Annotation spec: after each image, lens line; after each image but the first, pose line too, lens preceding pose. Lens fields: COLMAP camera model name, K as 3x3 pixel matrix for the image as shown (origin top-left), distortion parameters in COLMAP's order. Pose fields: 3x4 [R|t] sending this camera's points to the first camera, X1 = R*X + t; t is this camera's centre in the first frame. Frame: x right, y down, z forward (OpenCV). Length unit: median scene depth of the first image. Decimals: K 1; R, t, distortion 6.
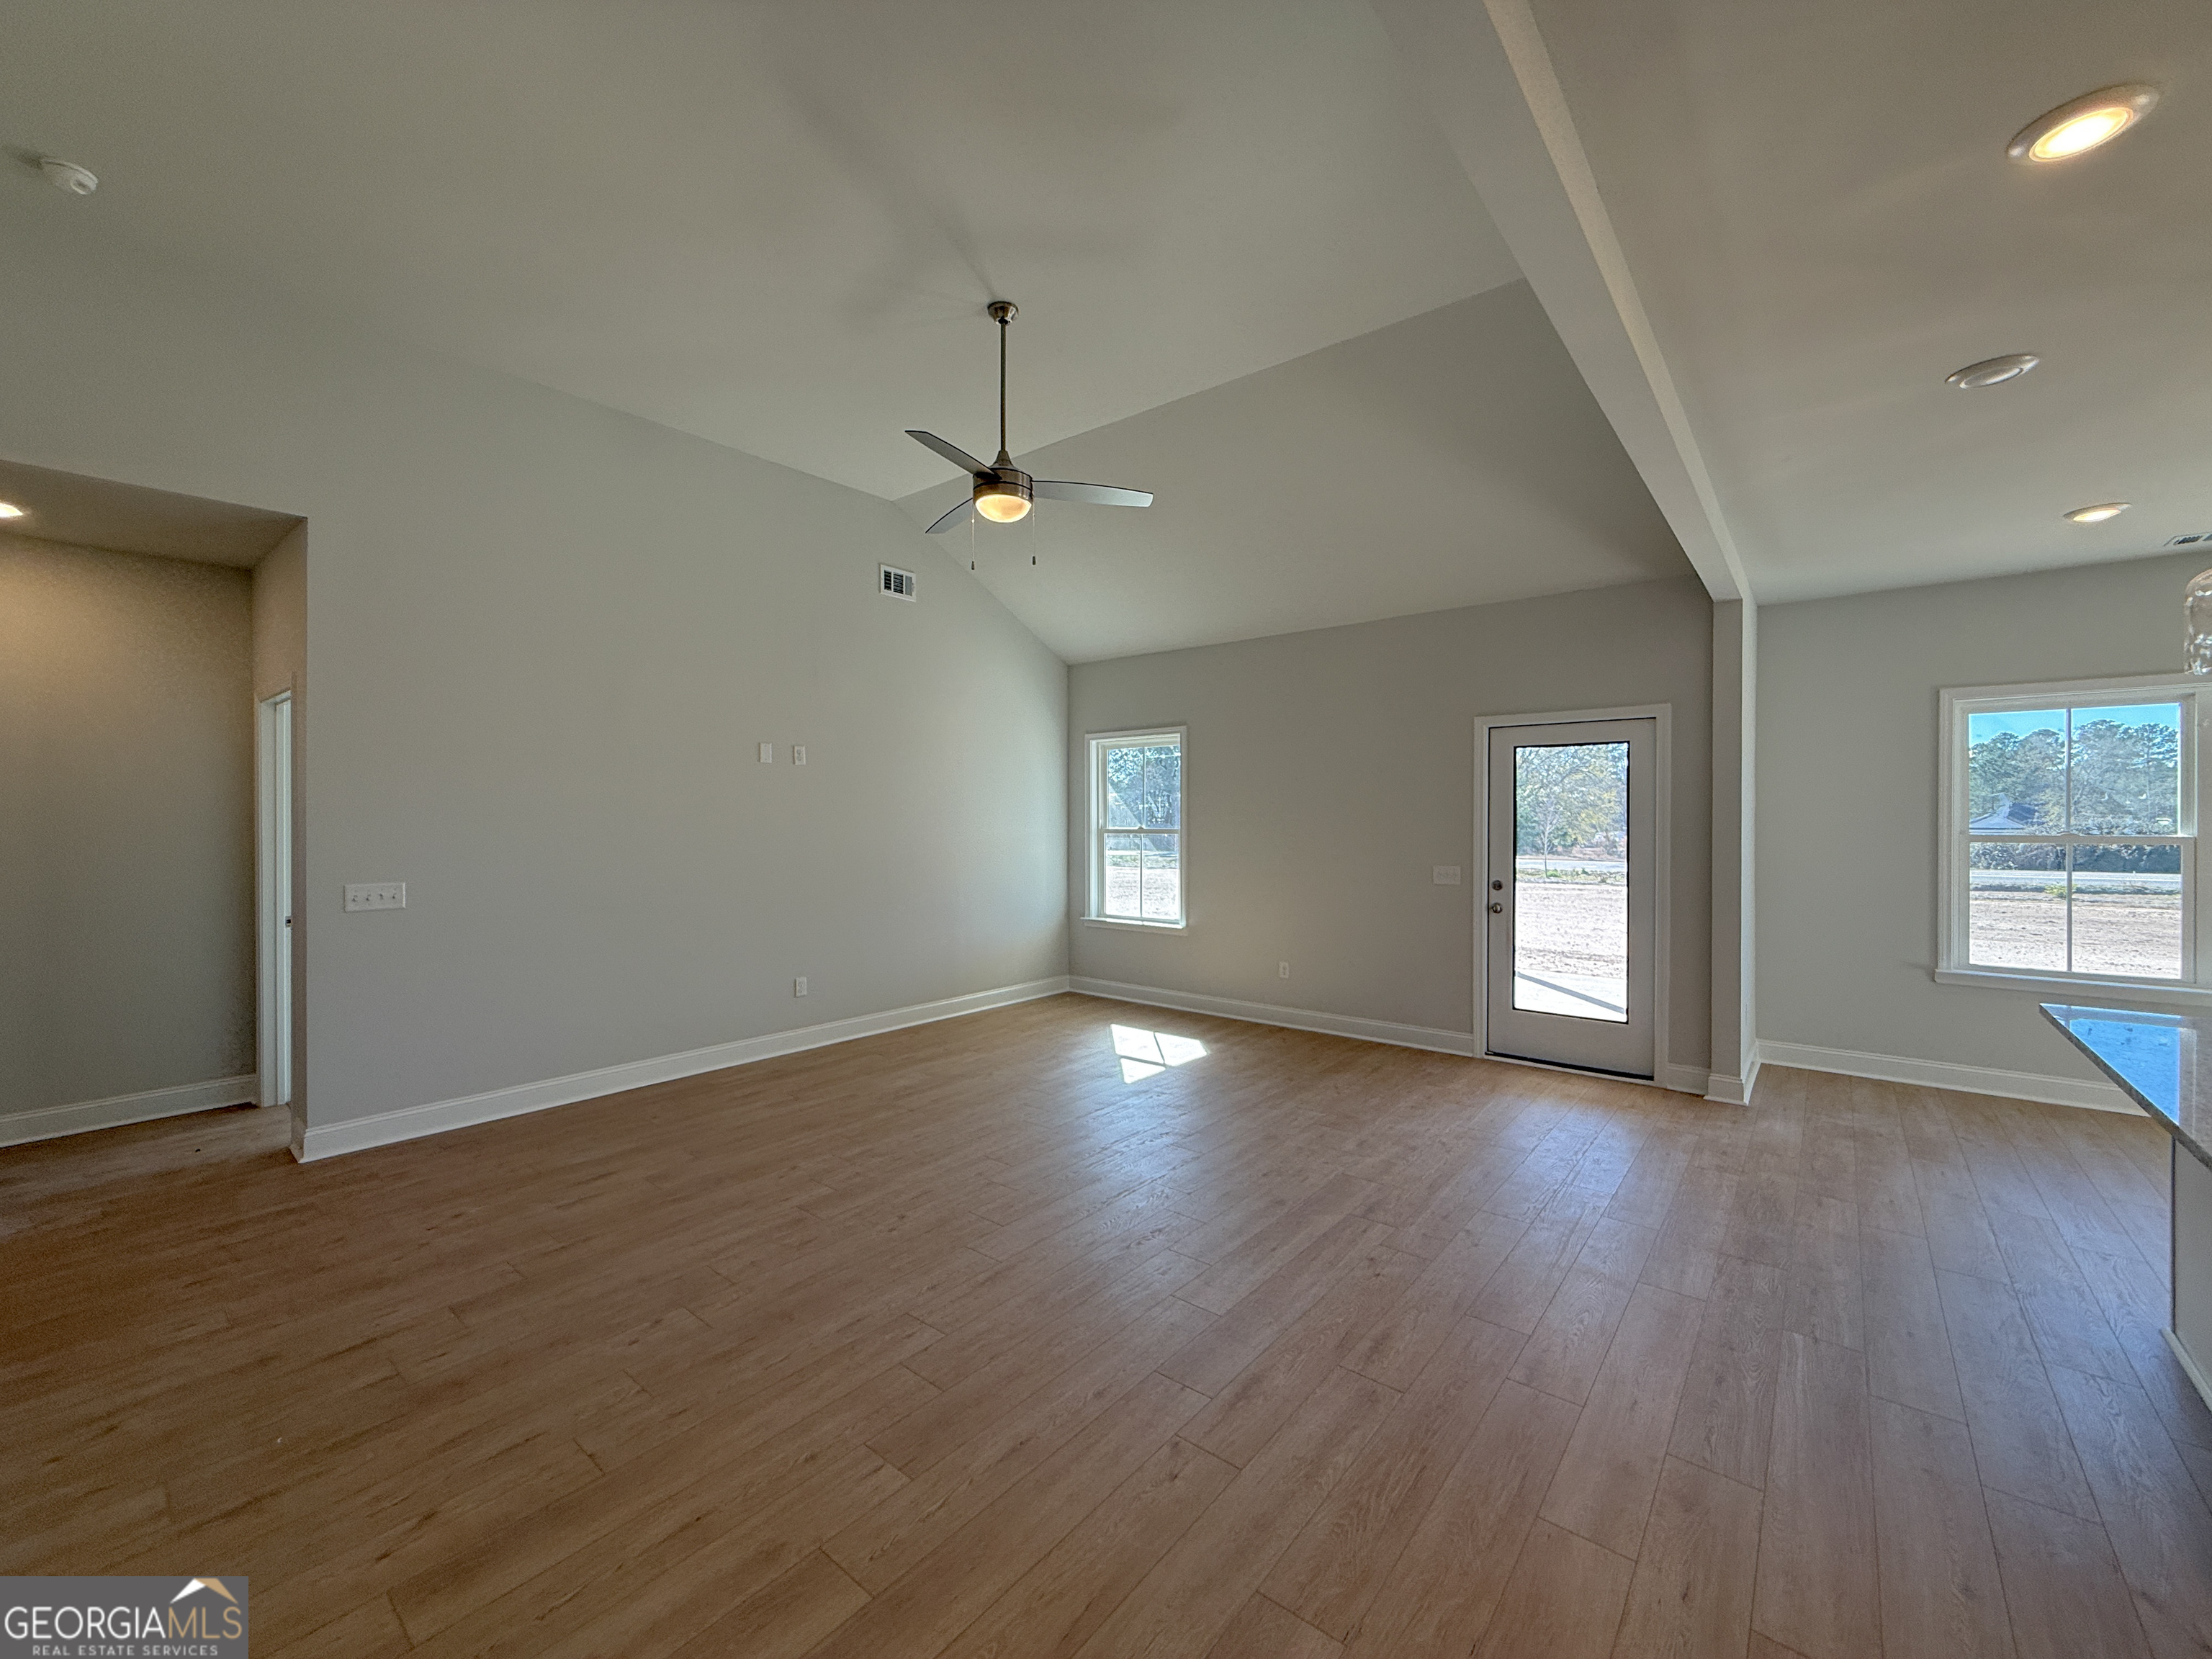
lens RADIAL K [[882.6, 0, 1090.1], [0, 882.6, 829.2], [0, 0, 1]] dist [-0.000970, -0.000521]
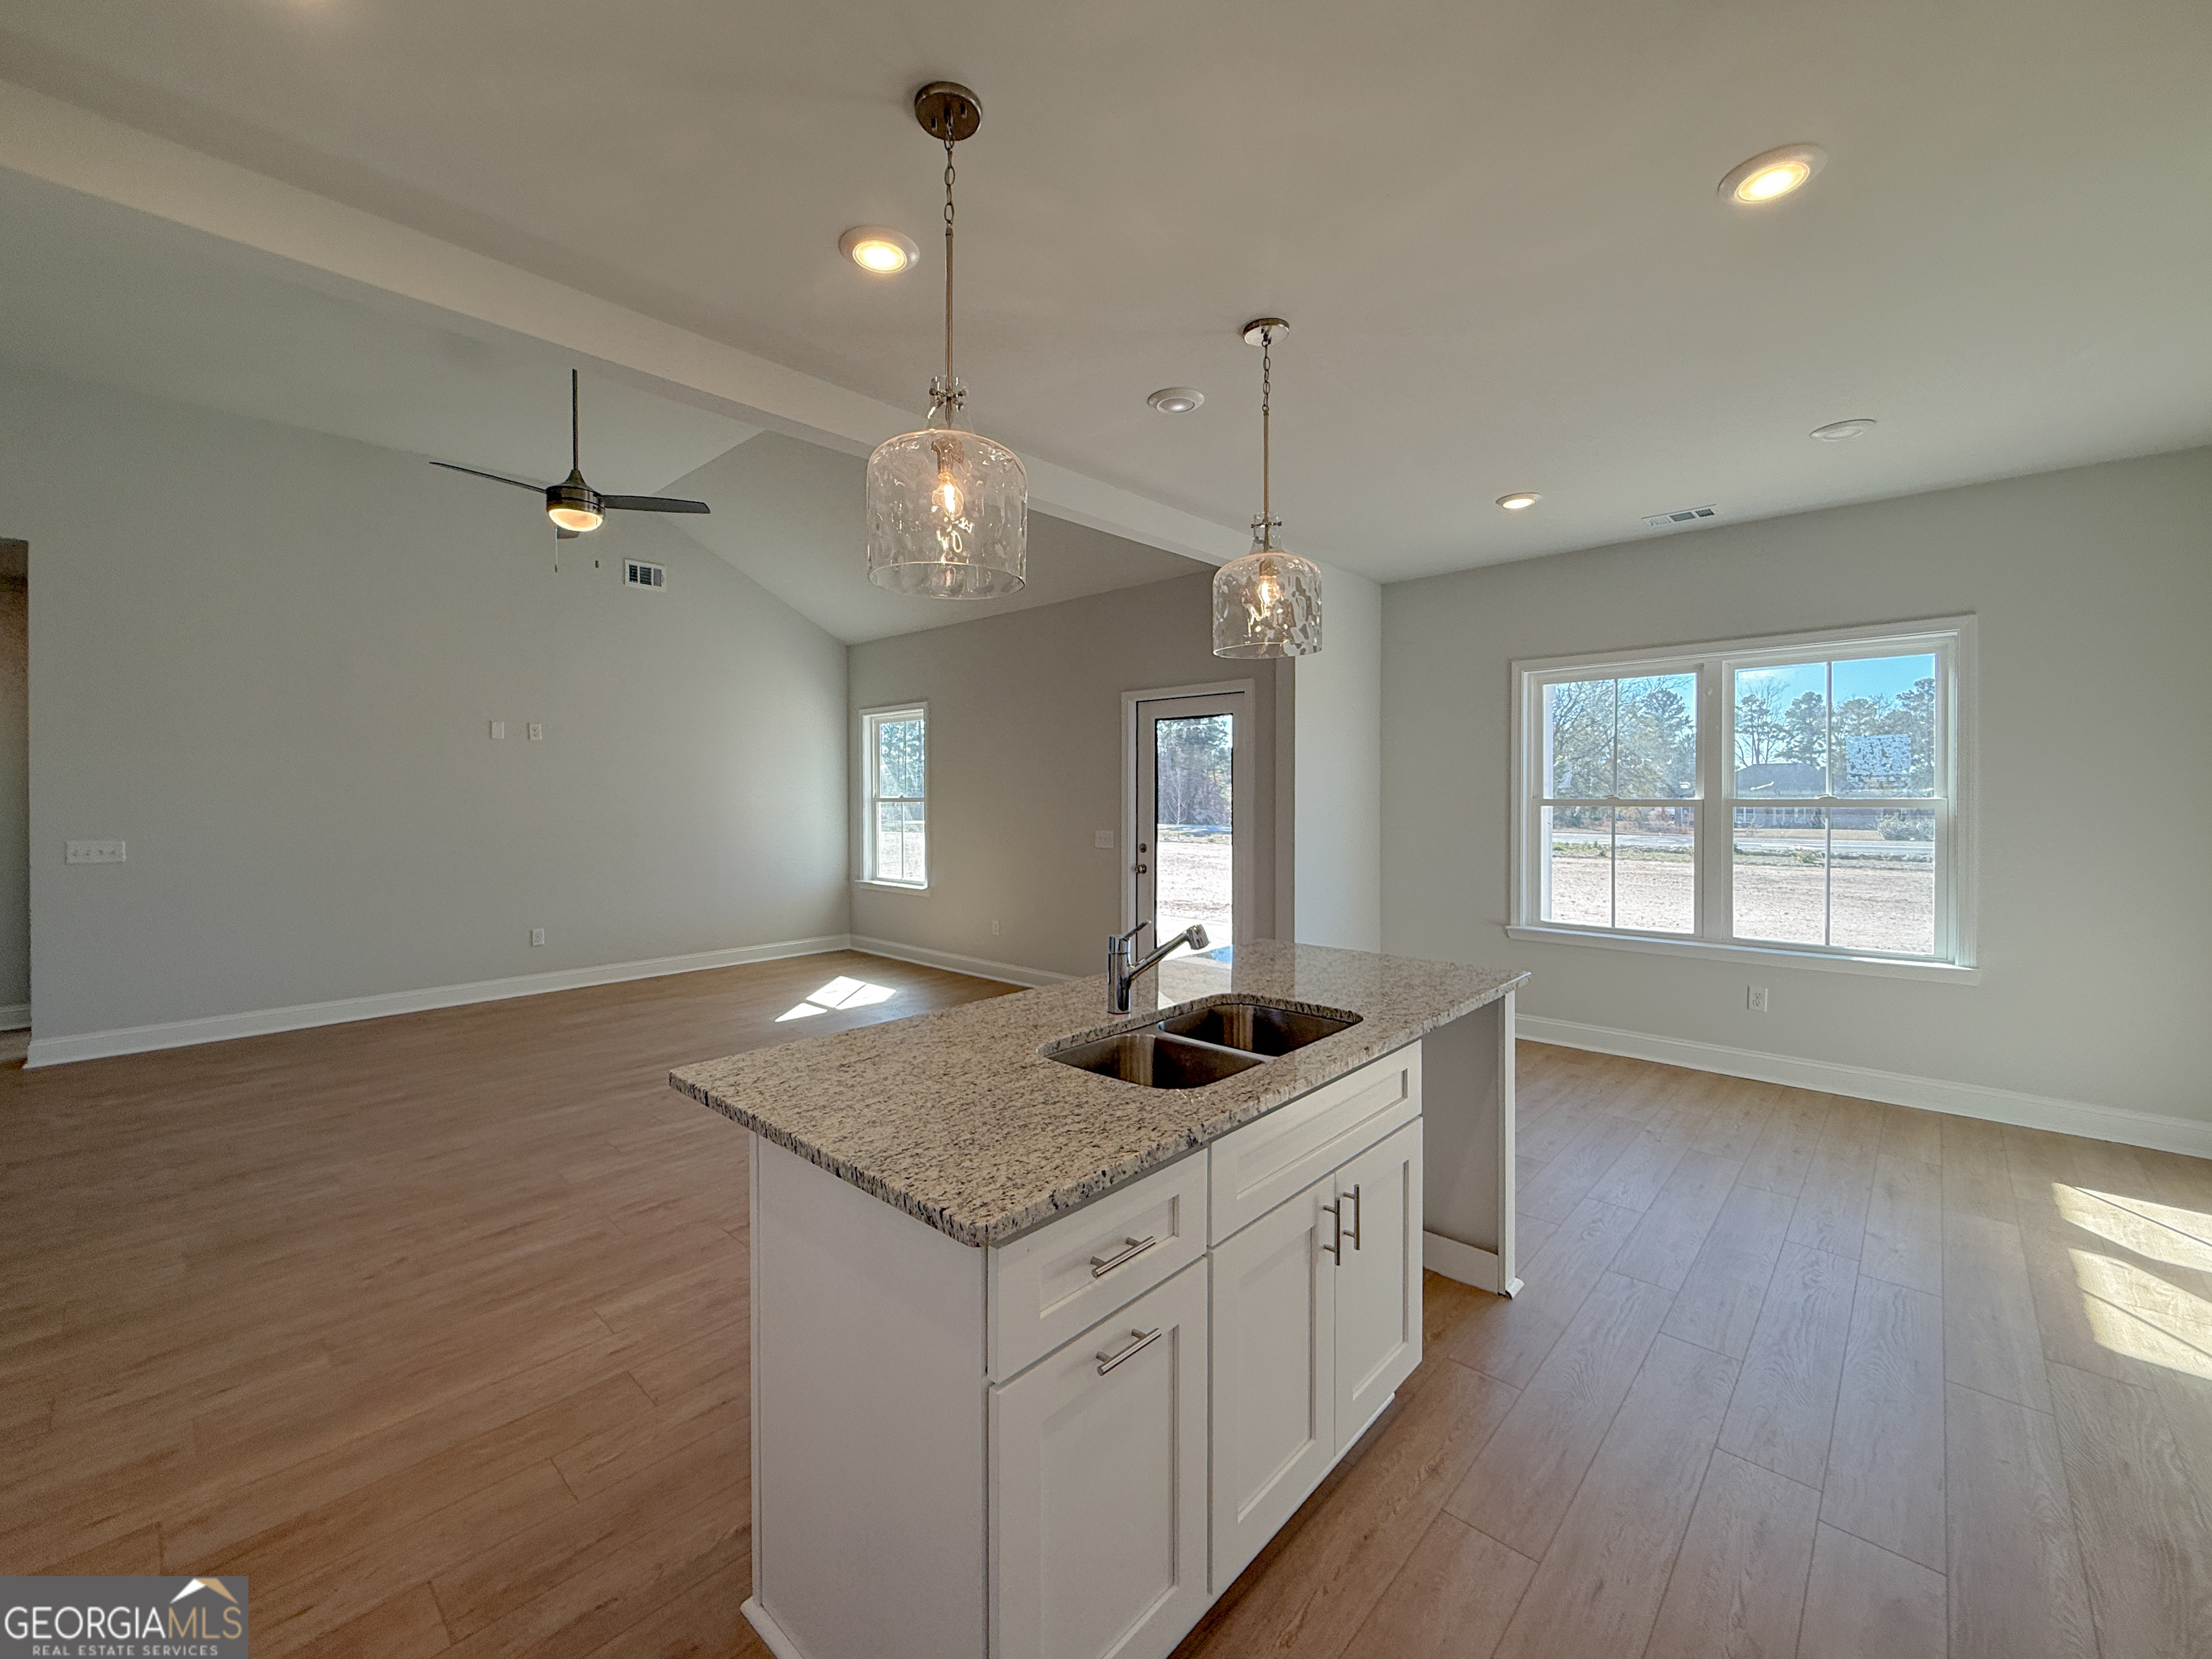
lens RADIAL K [[895.5, 0, 1071.2], [0, 895.5, 806.4], [0, 0, 1]] dist [0.001227, -0.000104]
pose [[0.997441, -0.001765, -0.071472, 0.476169], [0.002023, 0.999992, 0.003546, 0.009631], [0.071465, -0.003682, 0.997436, -0.101768]]
